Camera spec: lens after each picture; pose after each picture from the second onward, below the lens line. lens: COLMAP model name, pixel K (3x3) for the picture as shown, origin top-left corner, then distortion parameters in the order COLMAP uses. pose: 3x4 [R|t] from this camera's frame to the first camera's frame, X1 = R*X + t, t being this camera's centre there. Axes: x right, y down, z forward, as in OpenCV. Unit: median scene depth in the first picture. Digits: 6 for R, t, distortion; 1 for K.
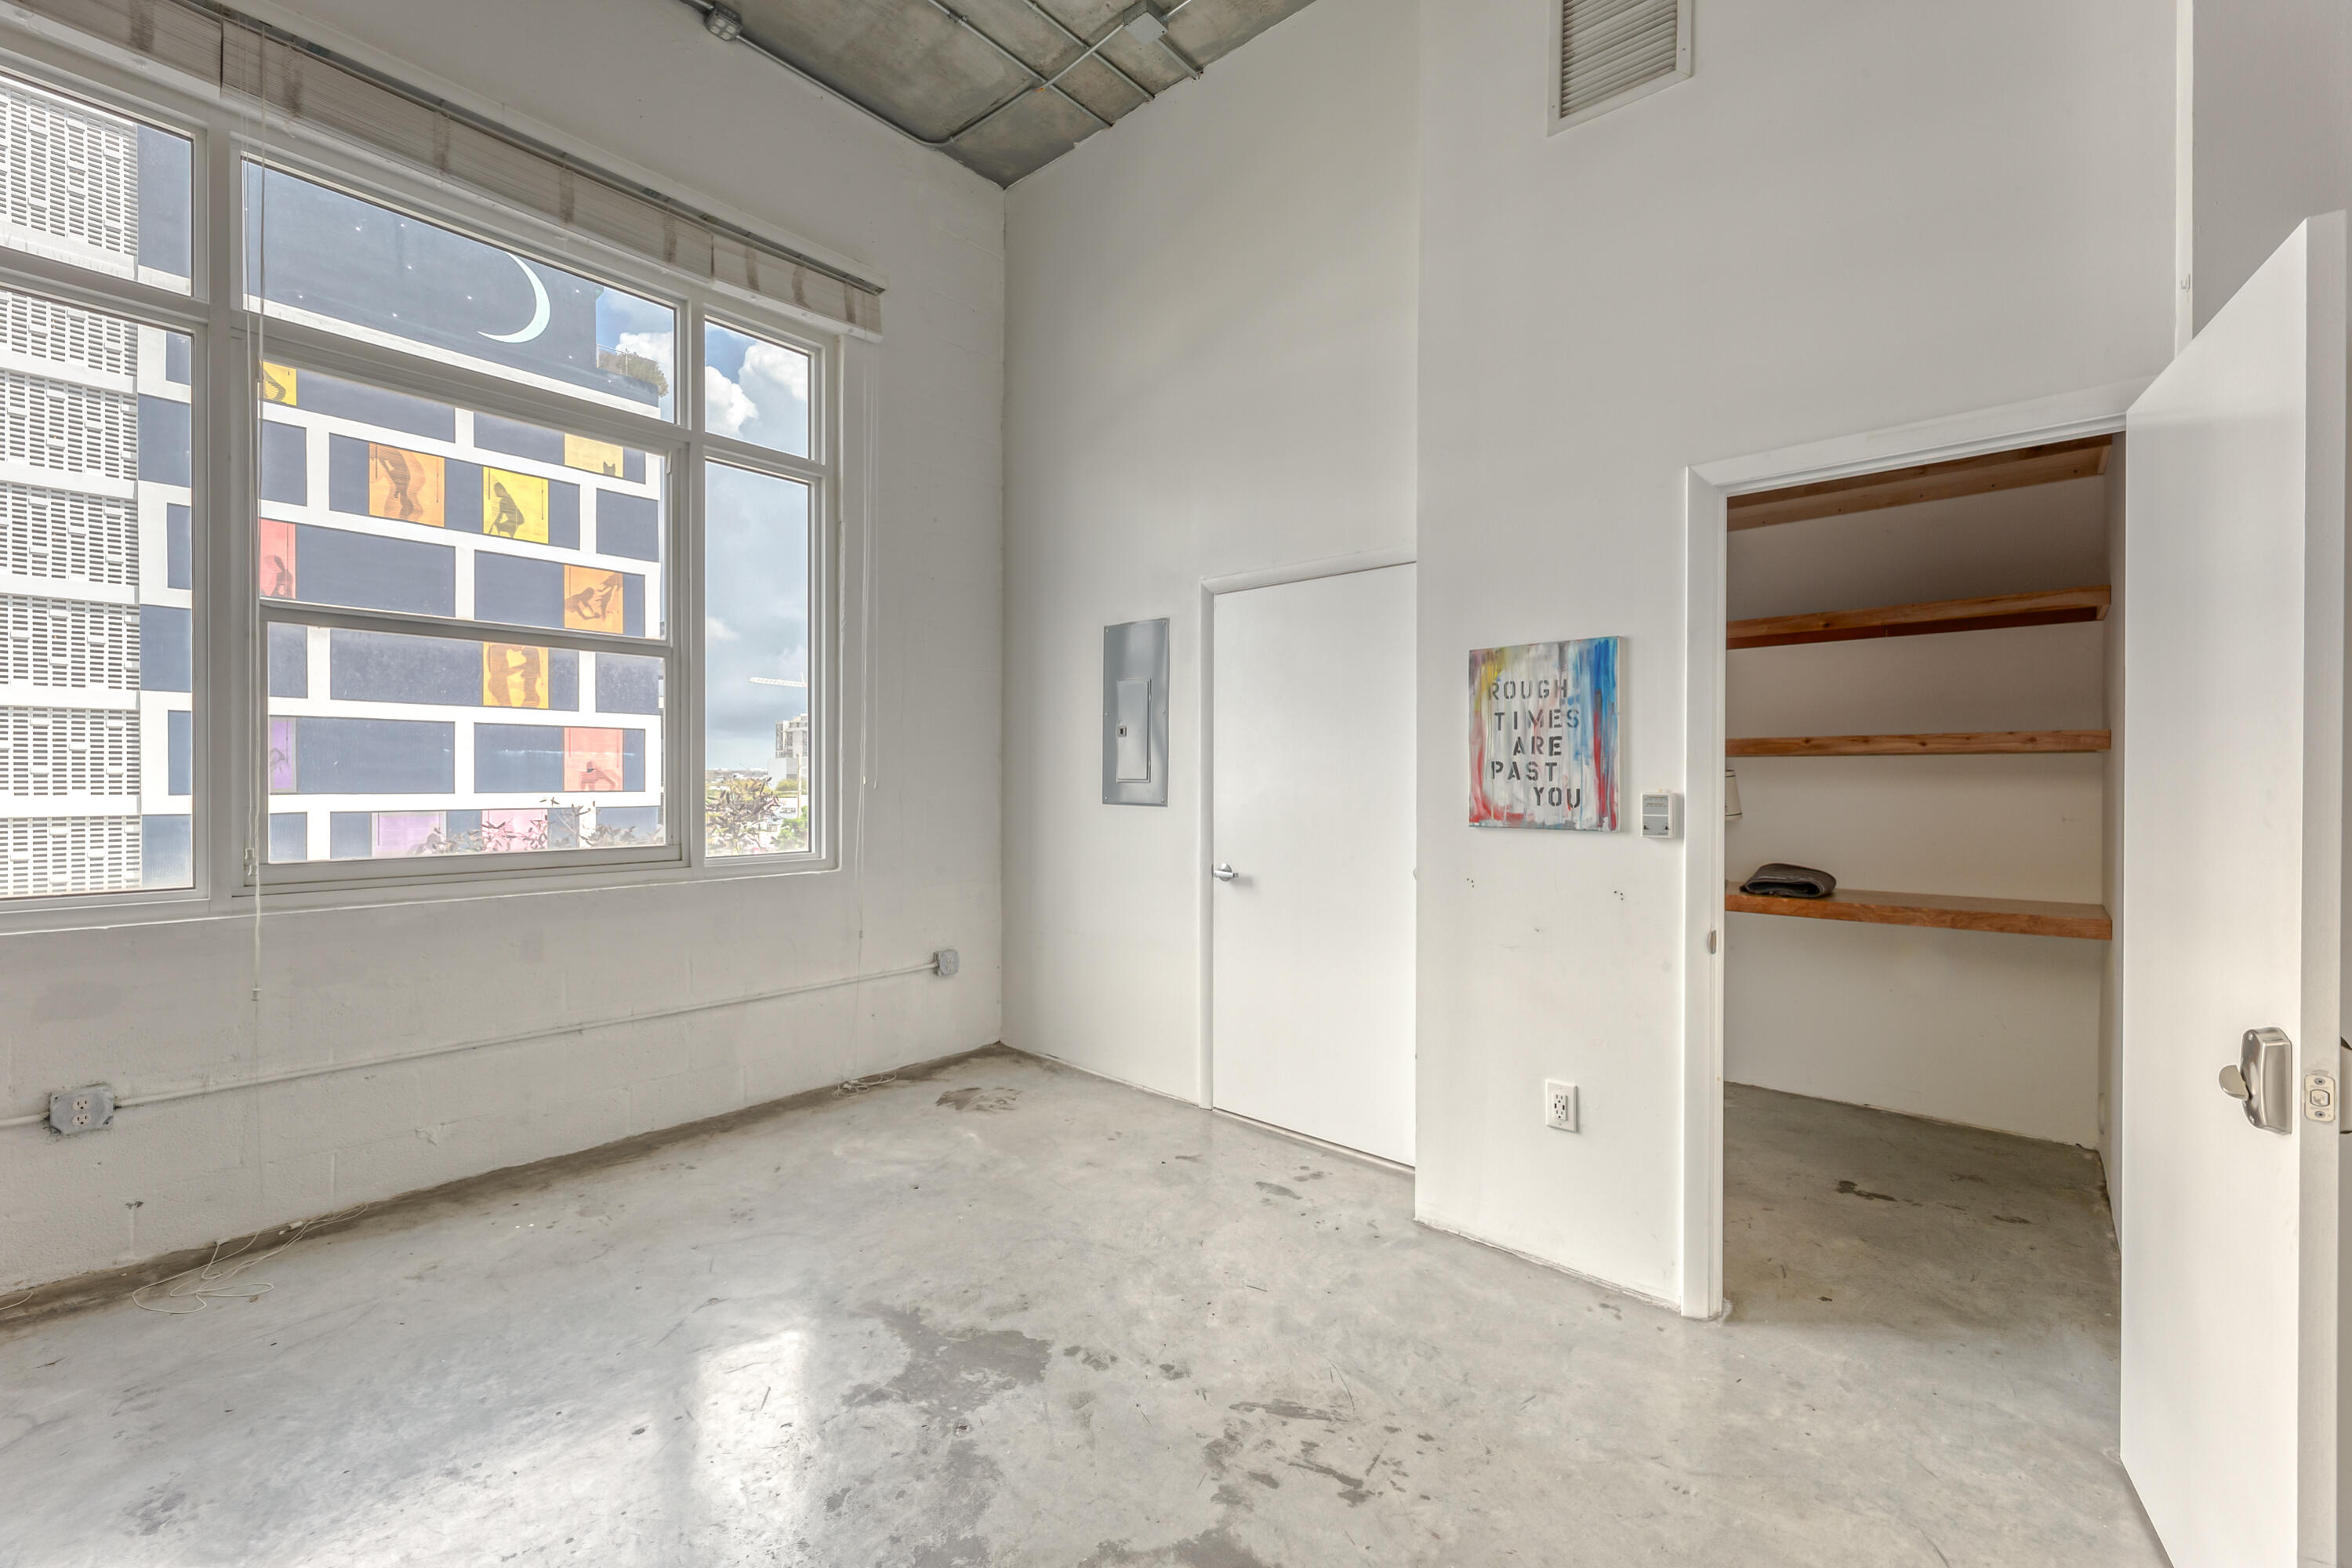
lens RADIAL K [[947.9, 0, 1176.0], [0, 947.9, 784.0], [0, 0, 1]] dist [0.000385, 0.000531]
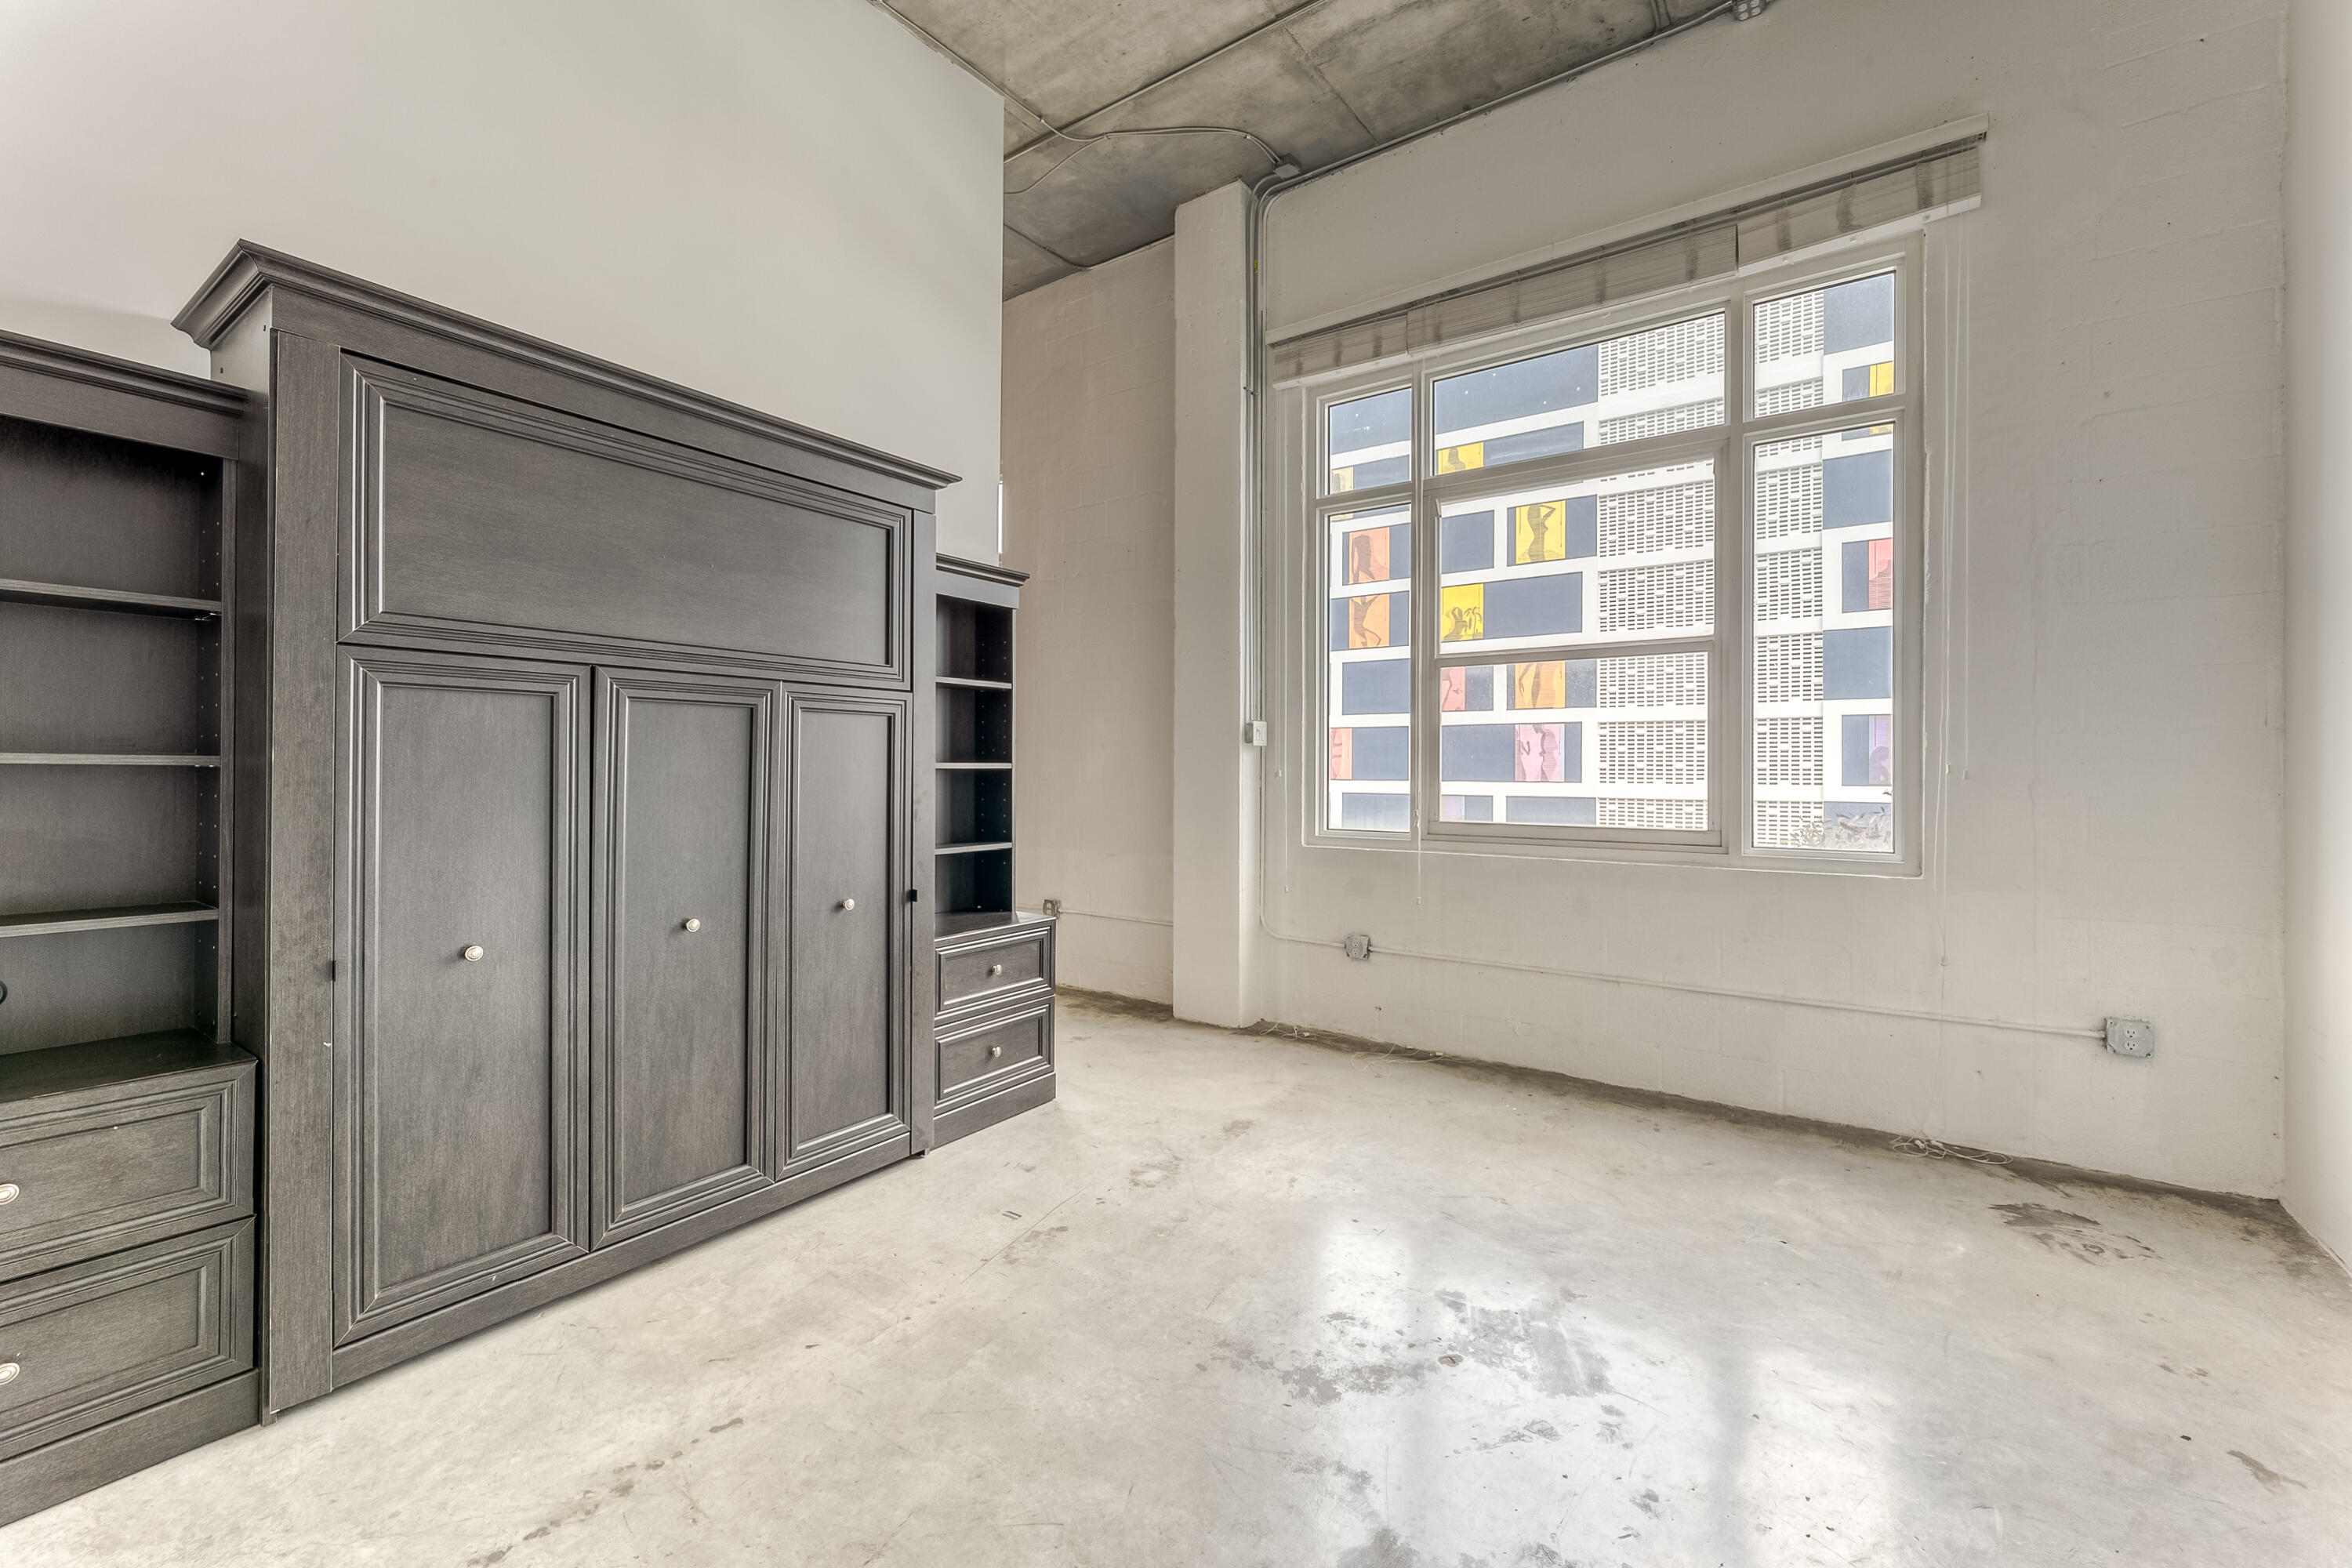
lens RADIAL K [[961.5, 0, 1186.0], [0, 961.5, 769.9], [0, 0, 1]] dist [0.001951, 0.000191]
pose [[0.115697, -0.001088, -0.993284, 0.536222], [-0.008225, 0.999964, -0.002054, 0.005328], [0.993250, 0.008407, 0.115684, 0.363718]]
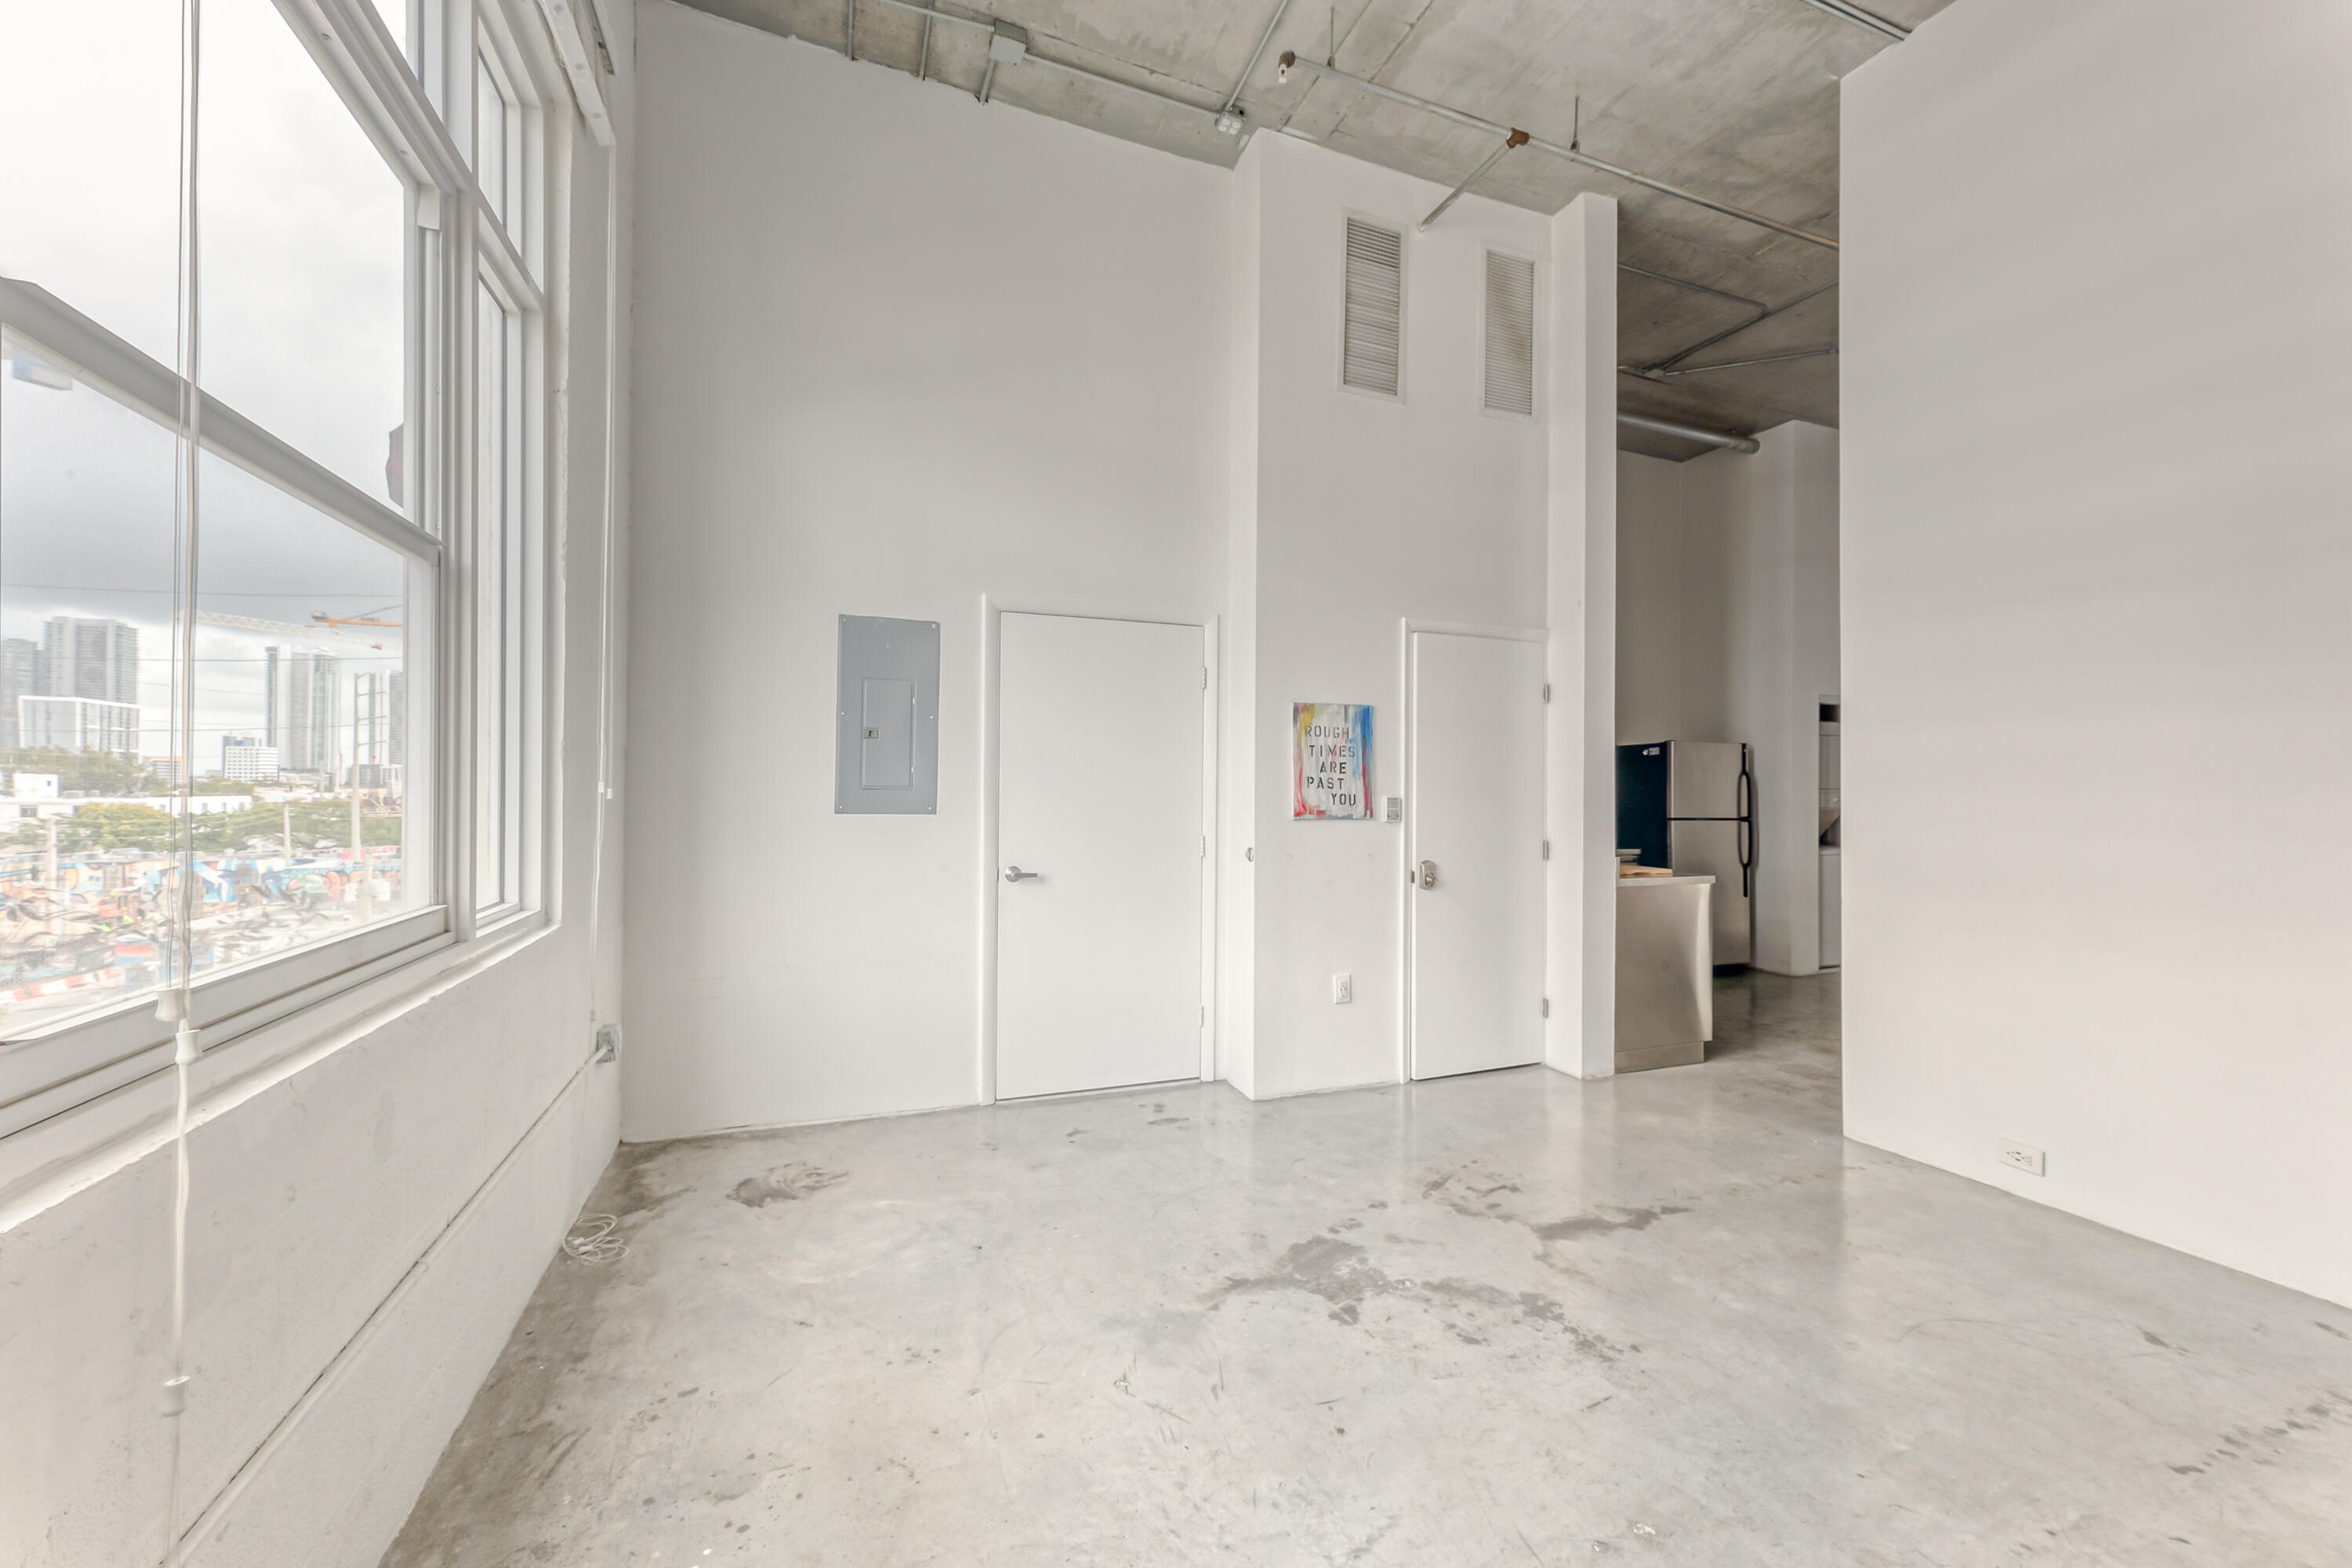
lens RADIAL K [[923.2, 0, 1182.1], [0, 923.2, 784.8], [0, 0, 1]] dist [0.008503, -0.000202]
pose [[0.460376, 0.004301, 0.887714, -0.970740], [-0.001295, 0.999990, -0.004174, -0.003649], [-0.887723, 0.000772, 0.460377, 0.439776]]
